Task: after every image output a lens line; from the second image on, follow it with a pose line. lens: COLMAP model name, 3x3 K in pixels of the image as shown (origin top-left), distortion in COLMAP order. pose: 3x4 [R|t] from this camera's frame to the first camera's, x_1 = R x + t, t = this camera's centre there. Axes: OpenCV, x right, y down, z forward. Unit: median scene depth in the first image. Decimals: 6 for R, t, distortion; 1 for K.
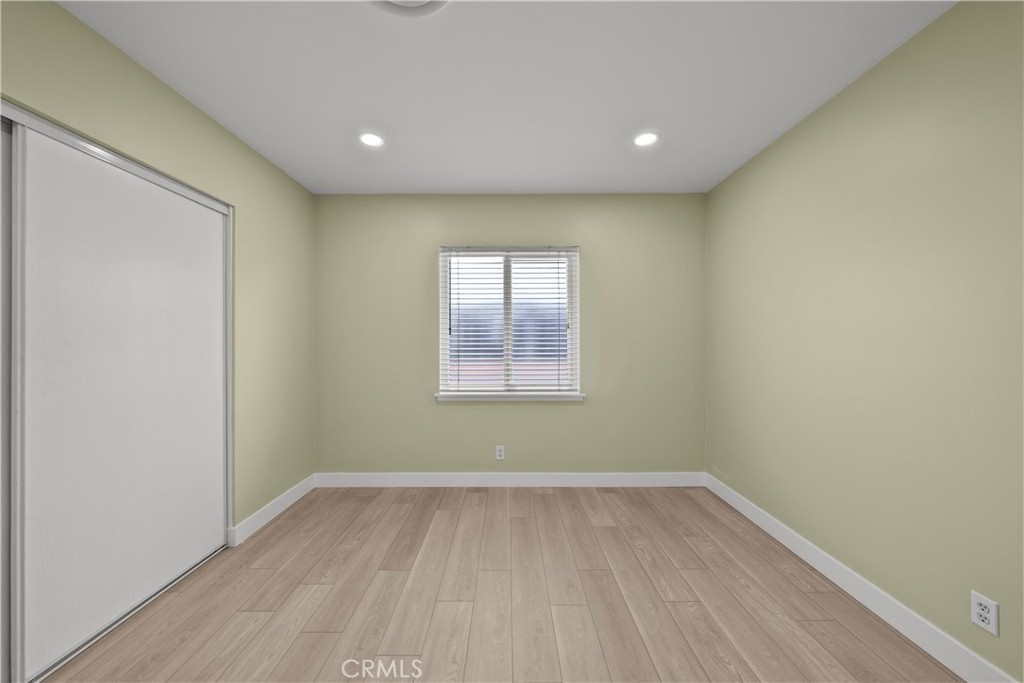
lens RADIAL K [[357.8, 0, 509.7], [0, 357.8, 340.4], [0, 0, 1]] dist [-0.006896, -0.000217]
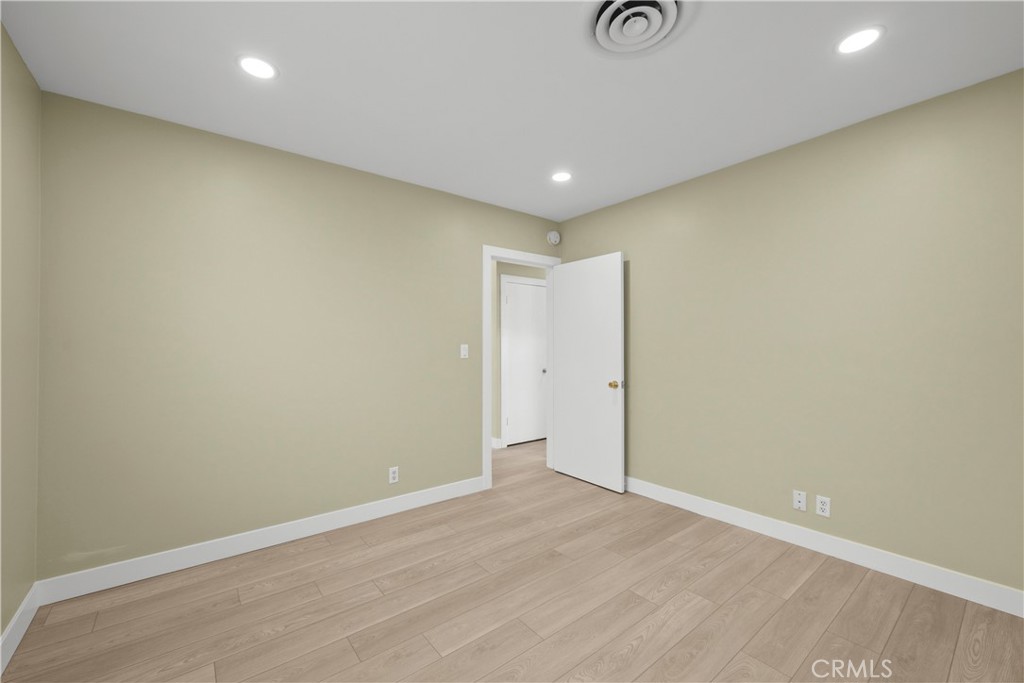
lens RADIAL K [[408.5, 0, 512.0], [0, 408.5, 341.5], [0, 0, 1]] dist [-0.000708, -0.000105]
pose [[-0.618434, 0.007341, 0.785802, -0.485843], [0.000864, 0.999962, -0.008662, -0.000345], [-0.785836, -0.004678, -0.618417, 0.944330]]
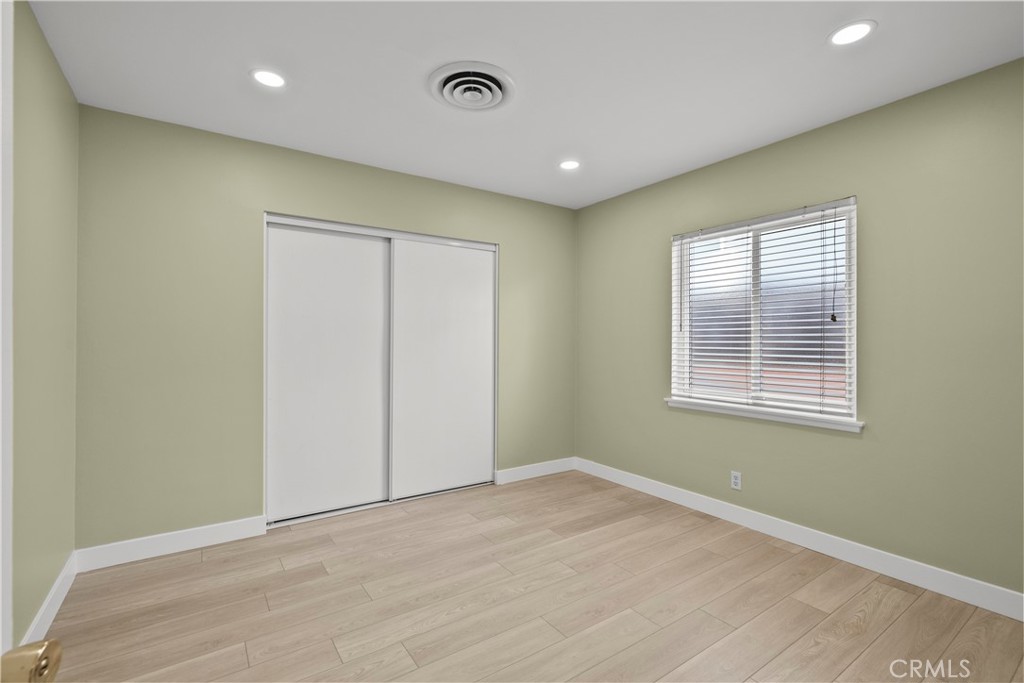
lens RADIAL K [[461.9, 0, 512.0], [0, 461.9, 341.5], [0, 0, 1]] dist [0.001851, 0.000178]
pose [[0.564250, 0.002848, -0.825599, 0.627368], [-0.001542, 0.999996, 0.002396, 0.003680], [0.825602, -0.000079, 0.564252, 0.008143]]
